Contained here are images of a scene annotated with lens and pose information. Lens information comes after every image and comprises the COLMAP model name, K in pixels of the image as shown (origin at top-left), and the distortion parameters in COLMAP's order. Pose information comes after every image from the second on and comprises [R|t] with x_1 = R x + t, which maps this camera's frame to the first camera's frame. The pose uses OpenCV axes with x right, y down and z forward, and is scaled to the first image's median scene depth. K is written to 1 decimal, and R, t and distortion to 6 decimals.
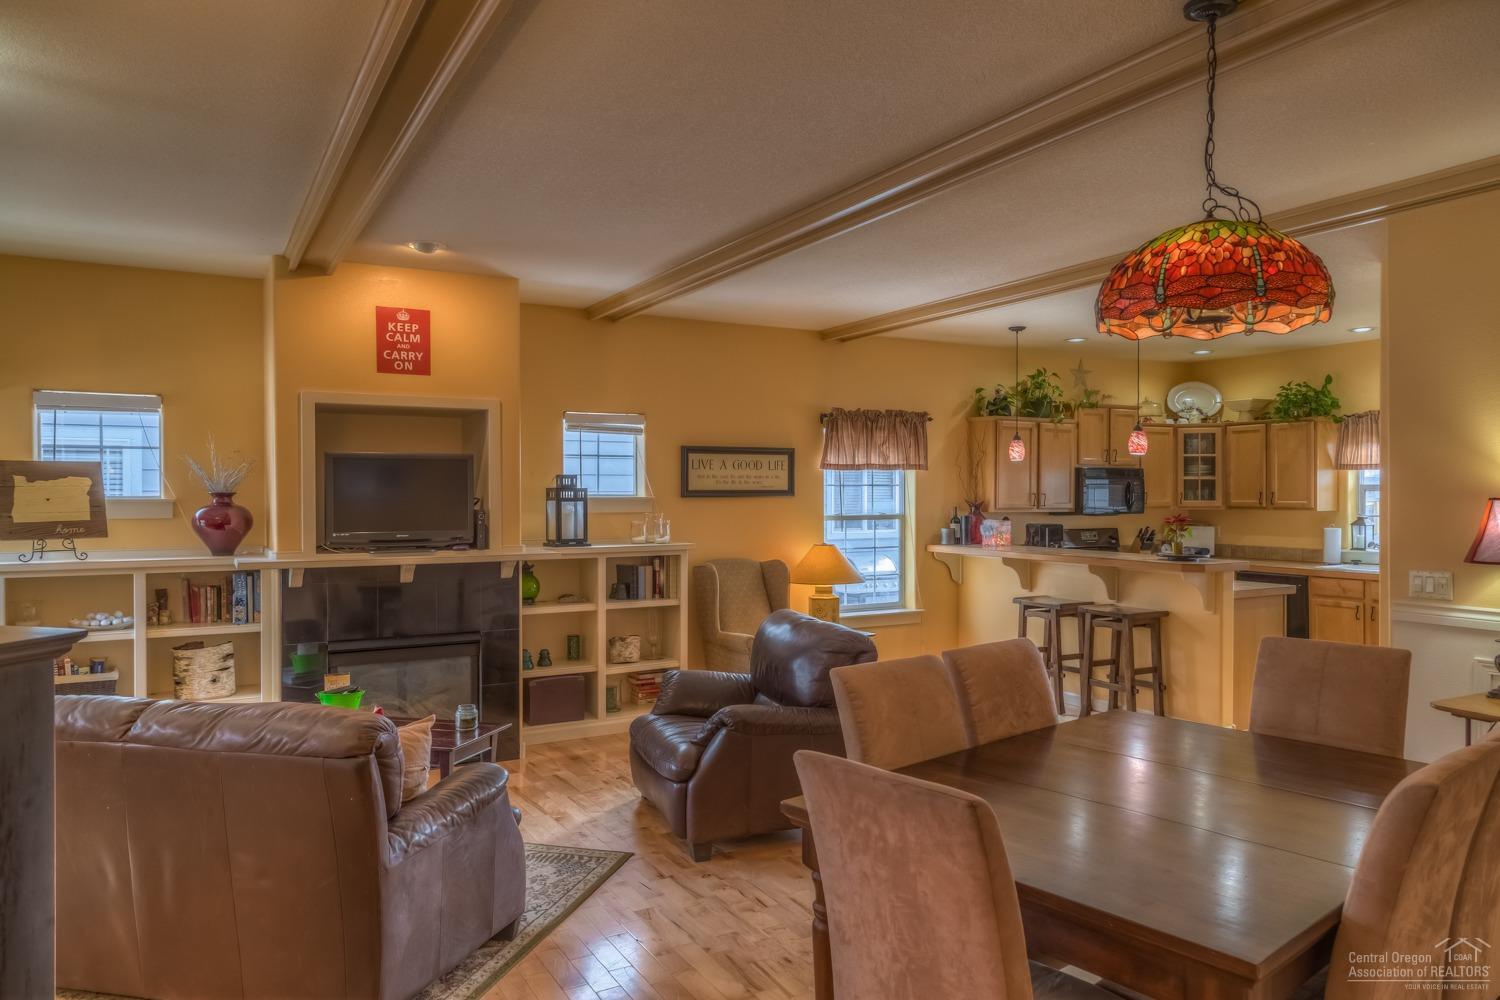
lens RADIAL K [[994.5, 0, 757.5], [0, 994.5, 501.6], [0, 0, 1]] dist [0.006707, 0.002963]
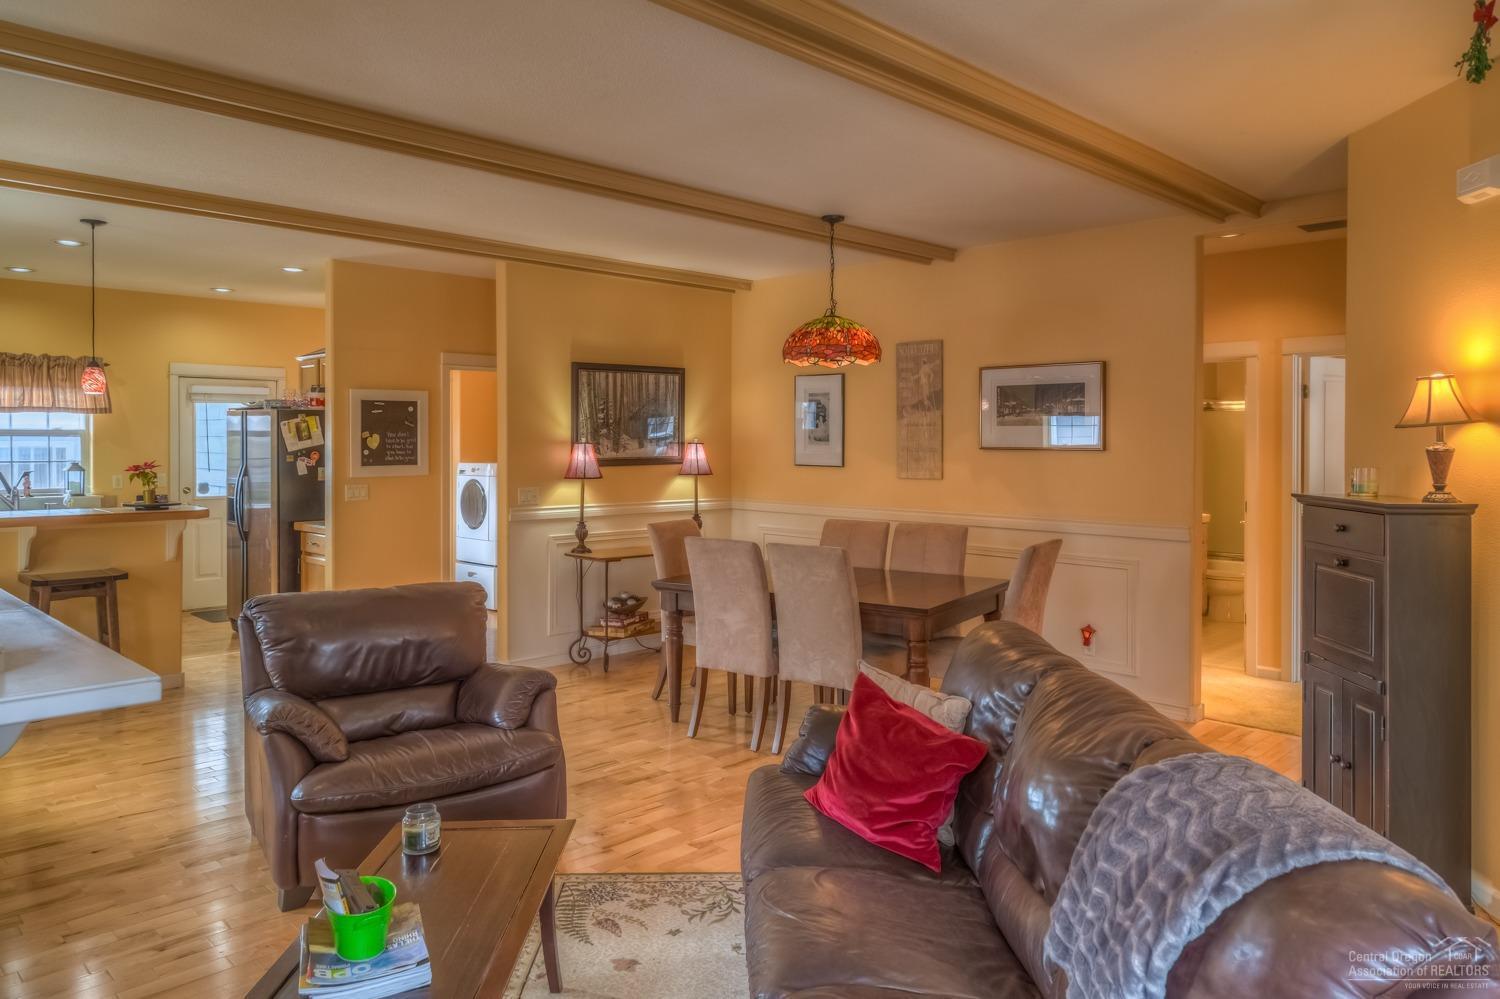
lens RADIAL K [[1014.7, 0, 770.2], [0, 1014.7, 437.4], [0, 0, 1]] dist [-0.002802, -0.000531]
pose [[-0.283748, 0.005298, 0.958884, -0.522250], [0.003256, 0.999984, -0.004562, -0.002430], [-0.958893, 0.001828, -0.283761, 0.558865]]
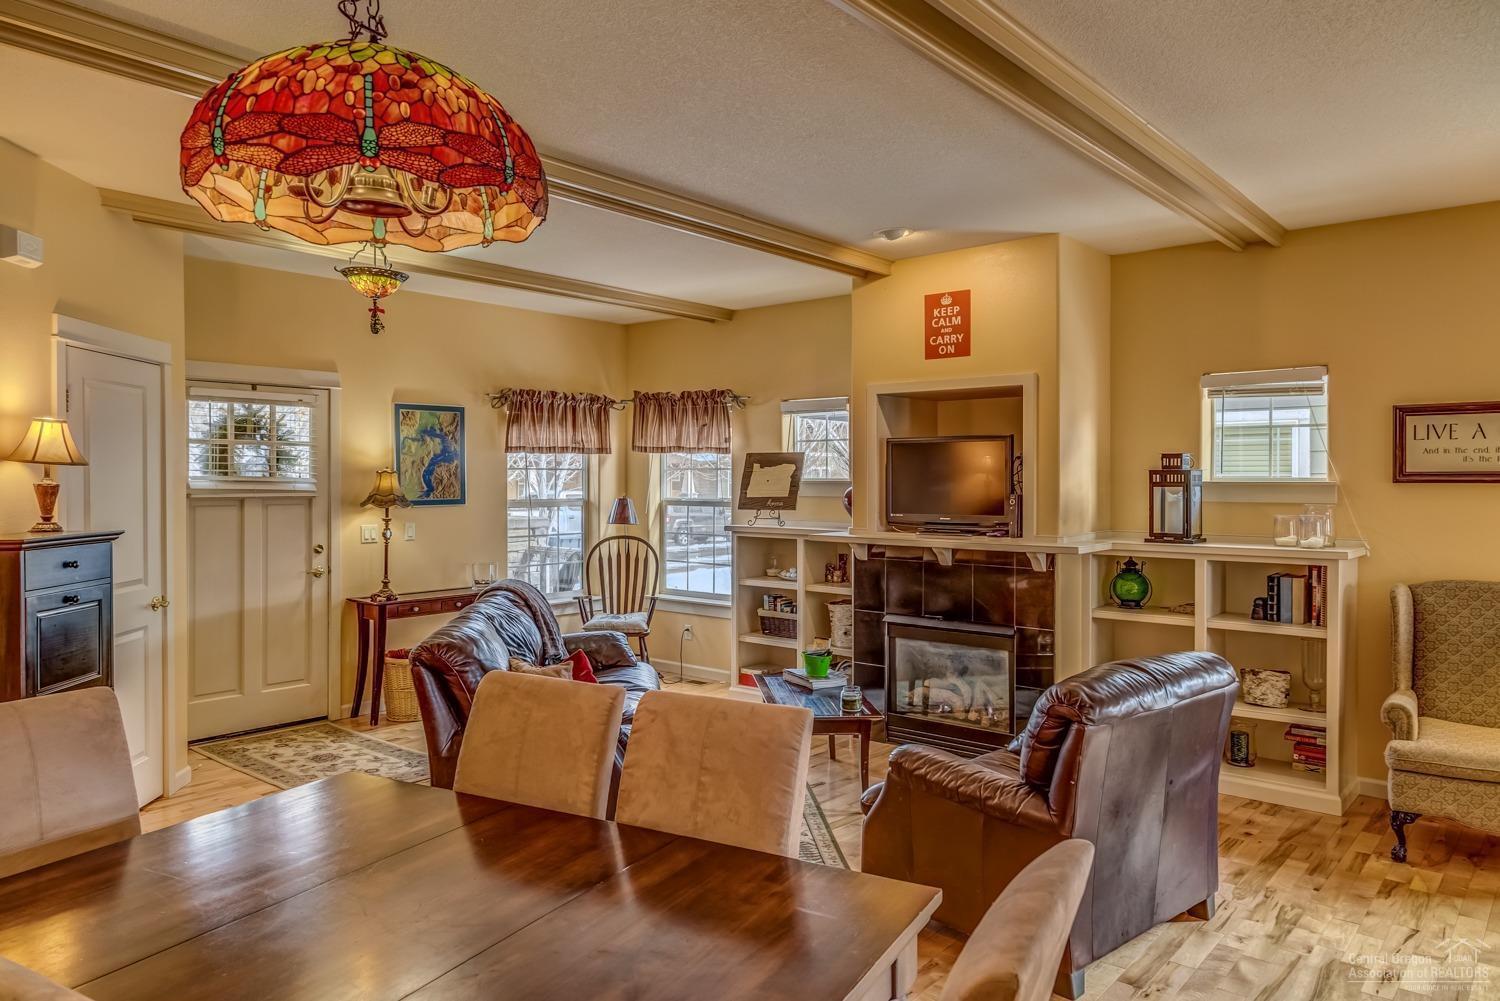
lens RADIAL K [[1020.4, 0, 748.6], [0, 1020.4, 481.3], [0, 0, 1]] dist [0.002152, 0.001737]
pose [[0.348051, 0.007614, -0.937445, 0.370205], [-0.006449, 0.999963, 0.005727, -0.005700], [0.937453, 0.004052, 0.348087, 0.311810]]
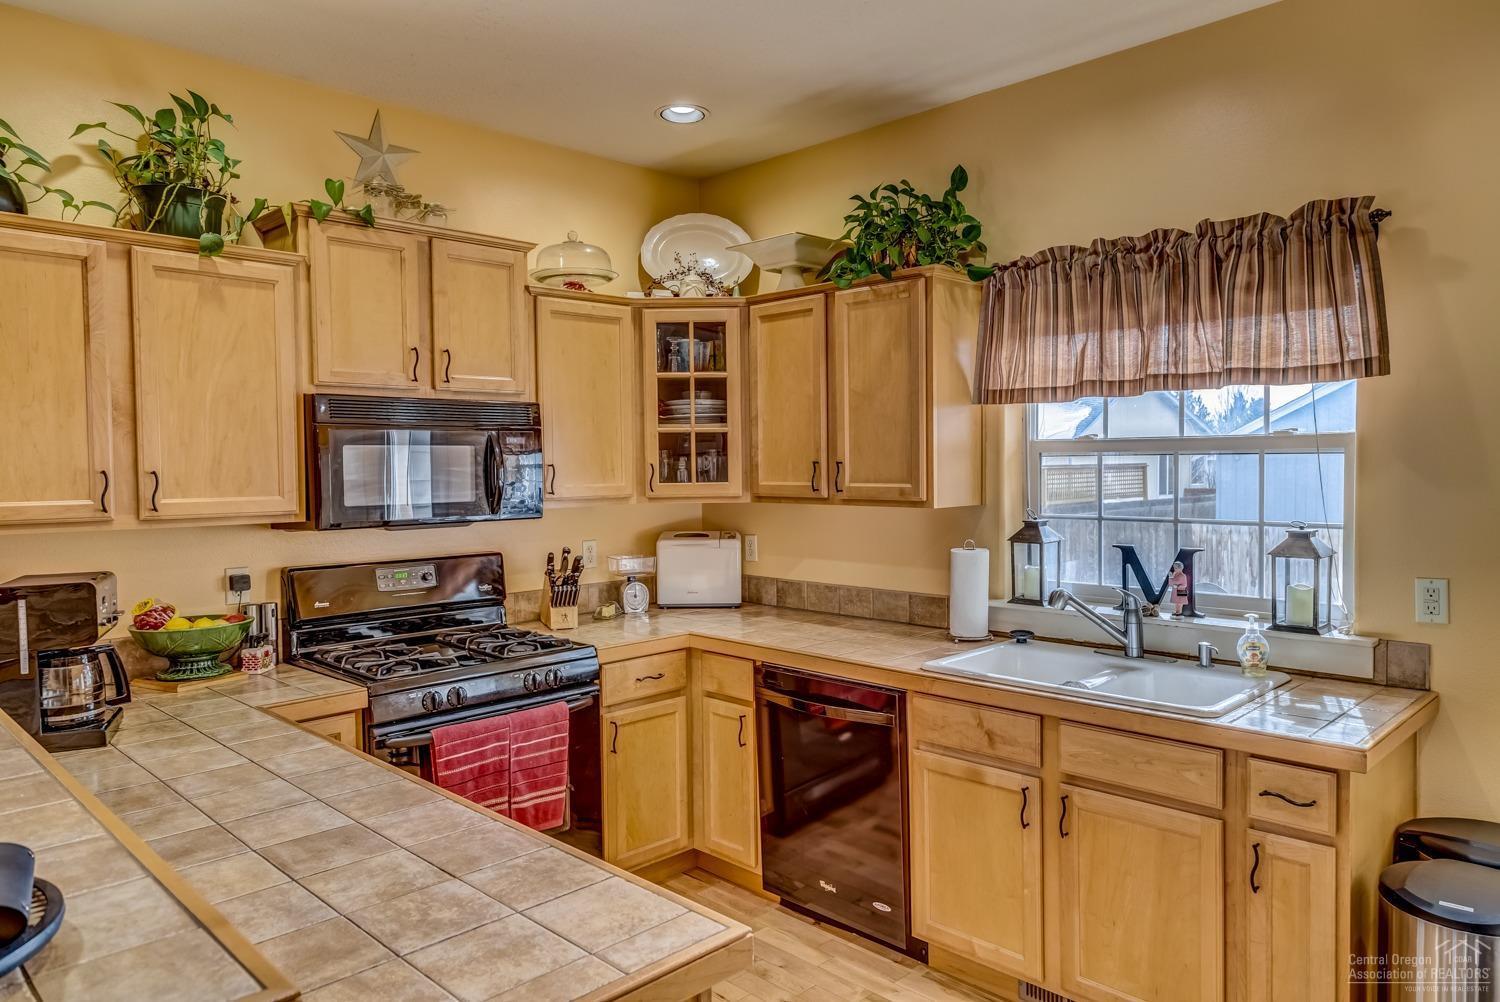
lens RADIAL K [[994.5, 0, 757.5], [0, 994.5, 502.6], [0, 0, 1]] dist [0.006707, 0.002963]
pose [[0.961249, -0.018156, 0.275084, 0.402458], [0.009870, 0.999456, 0.031474, -0.006171], [-0.275506, -0.027539, 0.960905, 0.668067]]
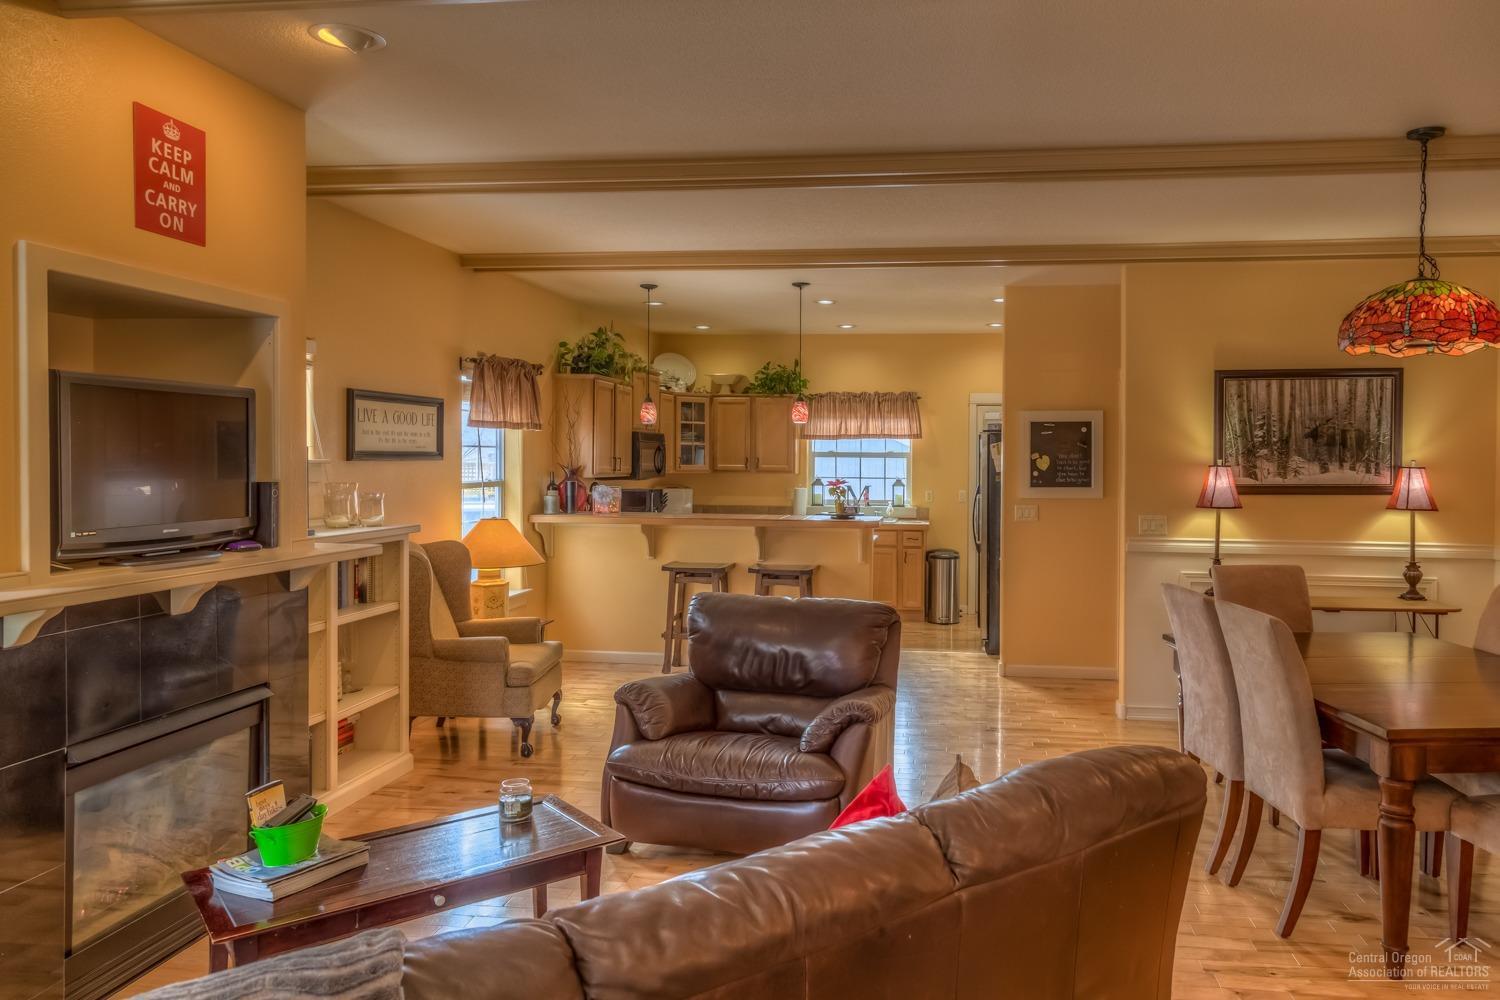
lens RADIAL K [[1017.6, 0, 831.2], [0, 1017.6, 491.2], [0, 0, 1]] dist [-0.033995, -0.000844]
pose [[0.592911, -0.020004, 0.805019, -0.402061], [-0.002683, 0.999637, 0.026816, -0.002652], [-0.805263, -0.018060, 0.592642, 0.258251]]
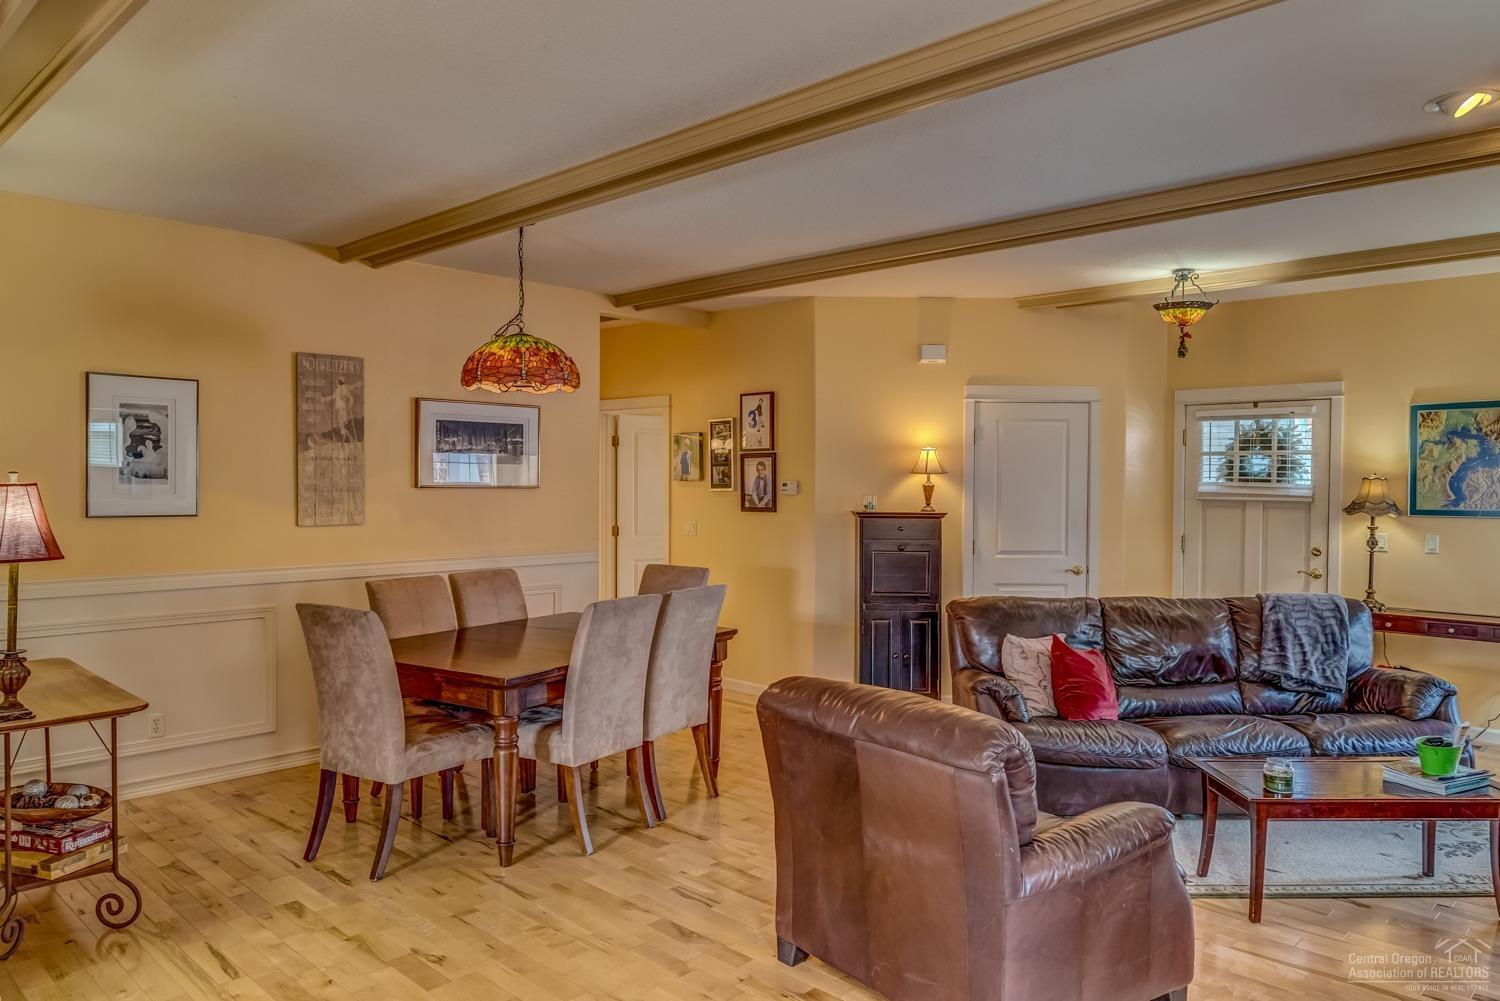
lens RADIAL K [[994.5, 0, 757.5], [0, 994.5, 502.1], [0, 0, 1]] dist [0.006707, 0.002963]
pose [[-0.963888, 0.002601, -0.266294, 0.171026], [-0.005253, 0.999572, 0.028778, -0.008034], [0.266254, 0.029138, -0.963462, 0.931356]]
